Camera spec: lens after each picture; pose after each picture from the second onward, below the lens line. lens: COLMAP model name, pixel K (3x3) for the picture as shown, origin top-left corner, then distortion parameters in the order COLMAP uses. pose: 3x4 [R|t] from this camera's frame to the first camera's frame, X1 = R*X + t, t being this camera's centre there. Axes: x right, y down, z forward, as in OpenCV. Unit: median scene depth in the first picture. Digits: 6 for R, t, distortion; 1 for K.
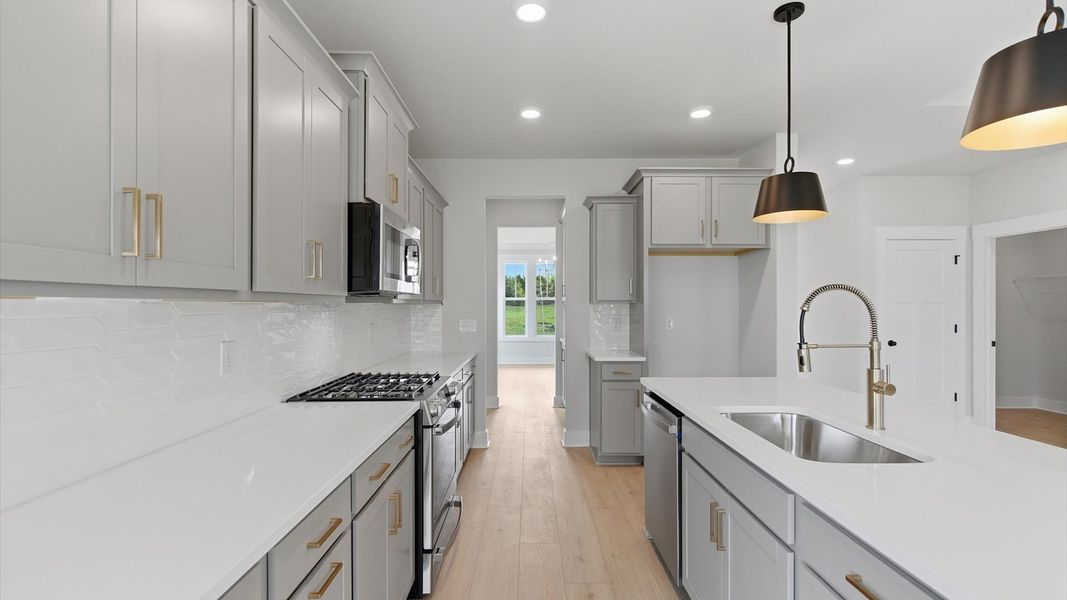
lens RADIAL K [[464.5, 0, 530.0], [0, 464.5, 303.3], [0, 0, 1]] dist [0.001399, 0.000044]
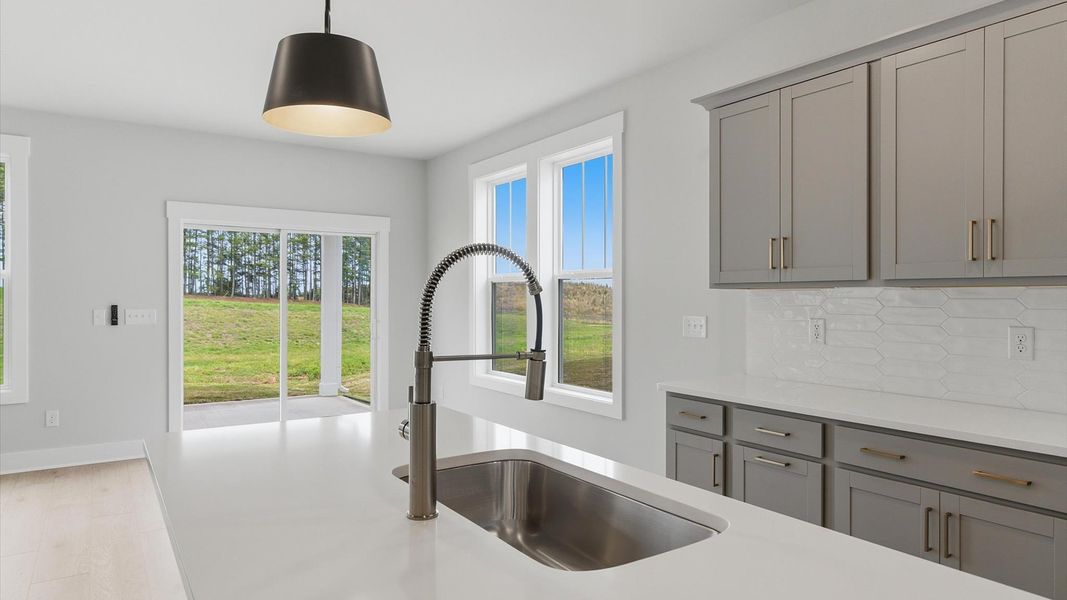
lens RADIAL K [[648.6, 0, 531.6], [0, 648.6, 297.3], [0, 0, 1]] dist [-0.002723, -0.000489]
pose [[-0.823596, -0.002125, -0.567173, 0.414815], [-0.000570, 0.999996, -0.002919, 0.010342], [0.567177, -0.002081, -0.823594, 0.647903]]
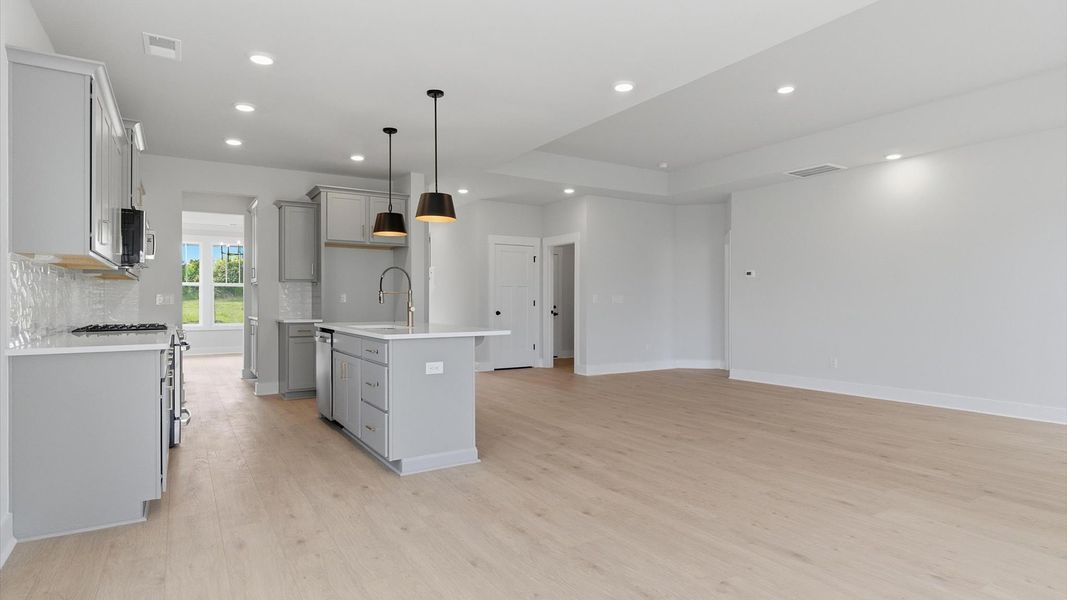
lens RADIAL K [[559.4, 0, 531.6], [0, 559.4, 301.3], [0, 0, 1]] dist [0.003109, 0.000311]
pose [[0.846570, -0.000132, 0.532277, -0.109893], [-0.001996, 0.999992, 0.003422, 0.050295], [-0.532273, -0.003960, 0.846563, -0.723441]]
